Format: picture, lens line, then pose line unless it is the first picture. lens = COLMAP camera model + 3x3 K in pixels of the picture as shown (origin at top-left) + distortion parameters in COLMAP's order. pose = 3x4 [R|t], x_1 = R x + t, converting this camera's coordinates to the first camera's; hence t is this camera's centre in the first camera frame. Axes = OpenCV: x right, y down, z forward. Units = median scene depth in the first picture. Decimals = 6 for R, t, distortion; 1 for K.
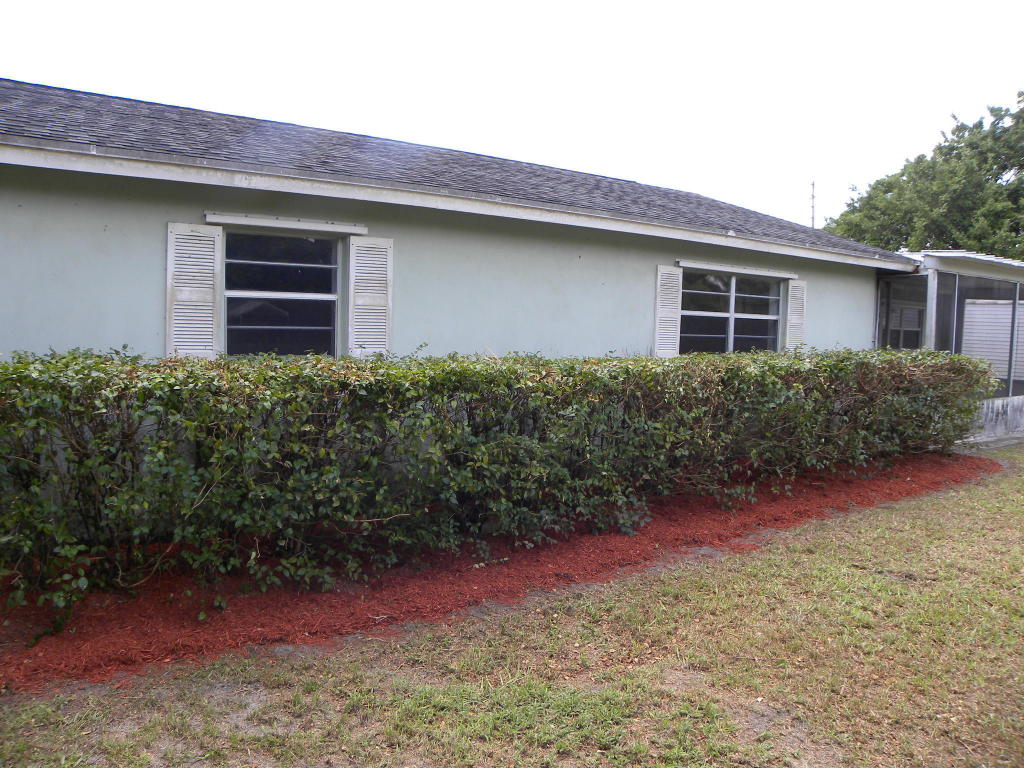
lens RADIAL K [[782.5, 0, 512.0], [0, 782.5, 384.0], [0, 0, 1]] dist [-0.140026, 0.075562]
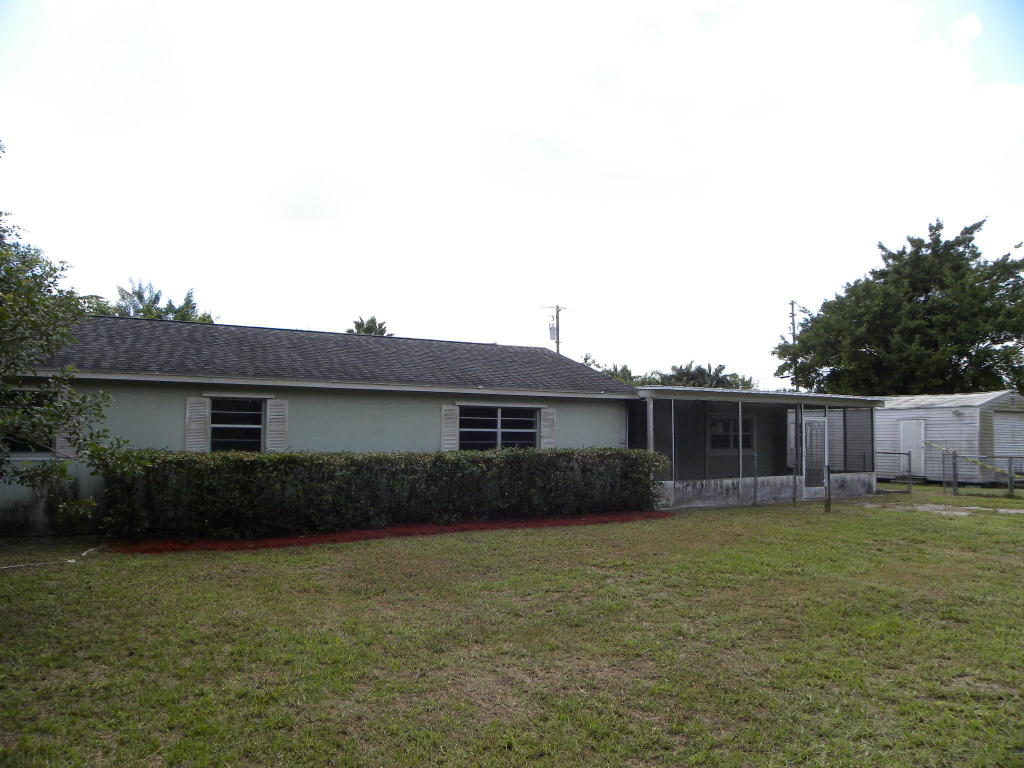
lens RADIAL K [[782.5, 0, 512.0], [0, 782.5, 384.0], [0, 0, 1]] dist [-0.140026, 0.075562]
pose [[0.996891, -0.022200, -0.075598, 0.487820], [0.011180, 0.989634, -0.143179, 0.068646], [0.077993, 0.141888, 0.986805, -0.848563]]
